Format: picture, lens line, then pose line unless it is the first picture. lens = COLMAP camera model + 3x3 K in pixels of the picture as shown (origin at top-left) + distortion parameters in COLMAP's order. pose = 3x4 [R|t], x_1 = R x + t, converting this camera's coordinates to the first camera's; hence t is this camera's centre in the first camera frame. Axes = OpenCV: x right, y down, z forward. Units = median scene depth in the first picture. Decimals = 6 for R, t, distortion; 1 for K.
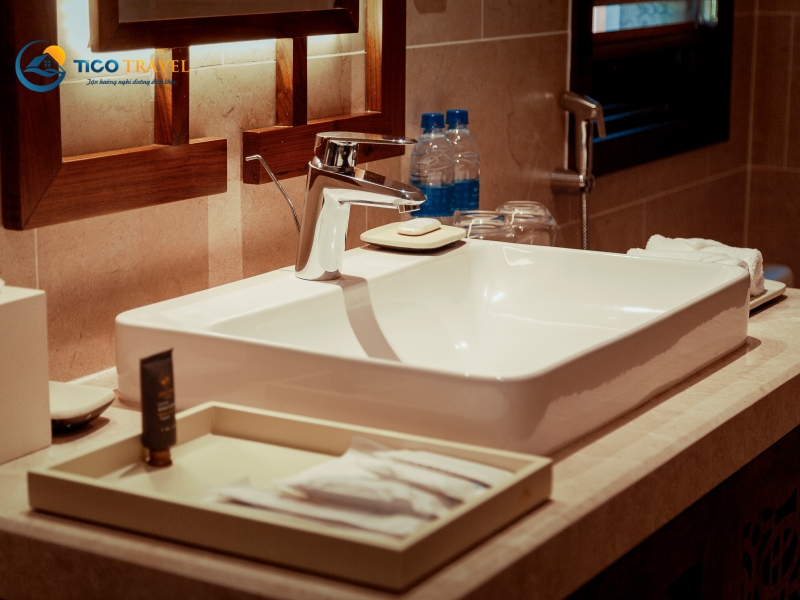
lens RADIAL K [[1716.7, 0, 400.0], [0, 1716.7, 300.0], [0, 0, 1]] dist [-0.016619, 0.148902]
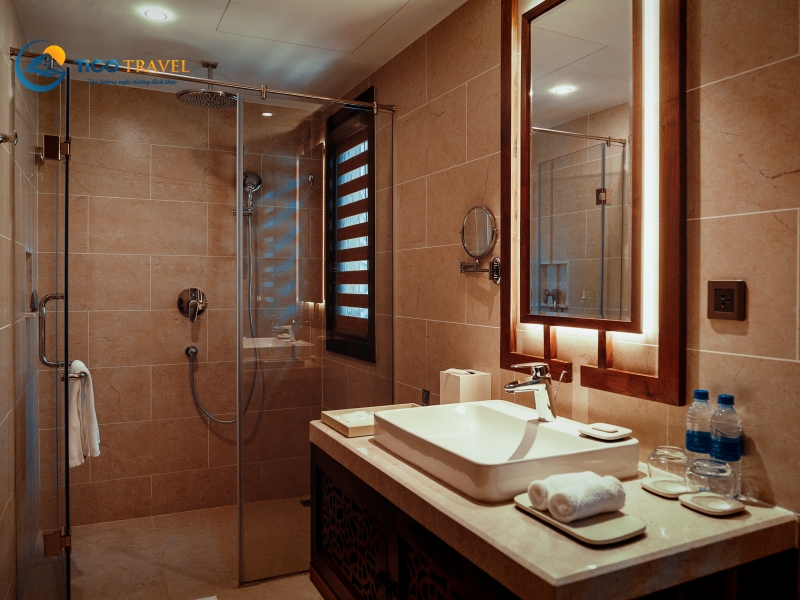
lens RADIAL K [[629.2, 0, 399.8], [0, 629.2, 277.8], [0, 0, 1]] dist [-0.002151, -0.001556]
pose [[-0.550934, -0.005890, -0.834528, 0.877778], [-0.169773, 0.979856, 0.105164, -0.290412], [0.817098, 0.199619, -0.540836, 1.333383]]
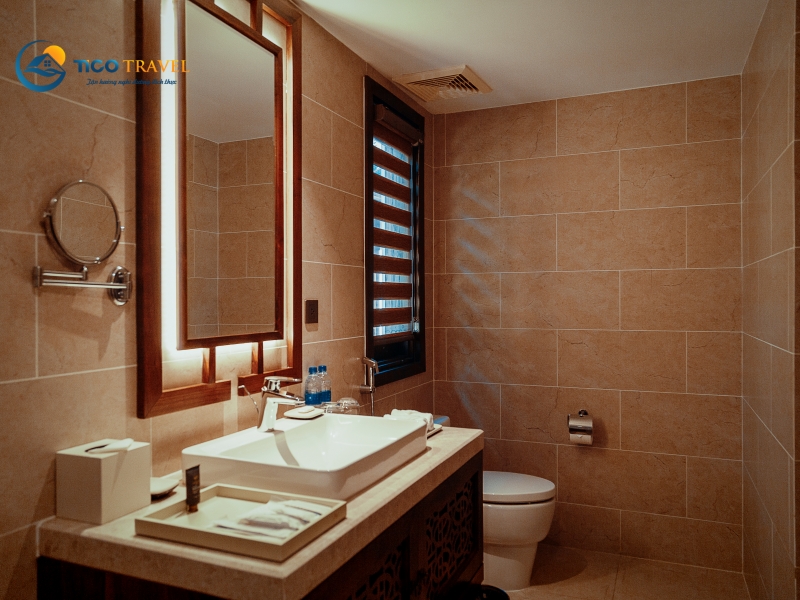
lens RADIAL K [[601.6, 0, 400.0], [0, 601.6, 300.0], [0, 0, 1]] dist [0.000682, 0.001813]
pose [[0.992146, -0.004393, 0.125008, 0.047363], [0.029575, 0.979285, -0.200317, -0.020289], [-0.121538, 0.202440, 0.971723, 0.018558]]
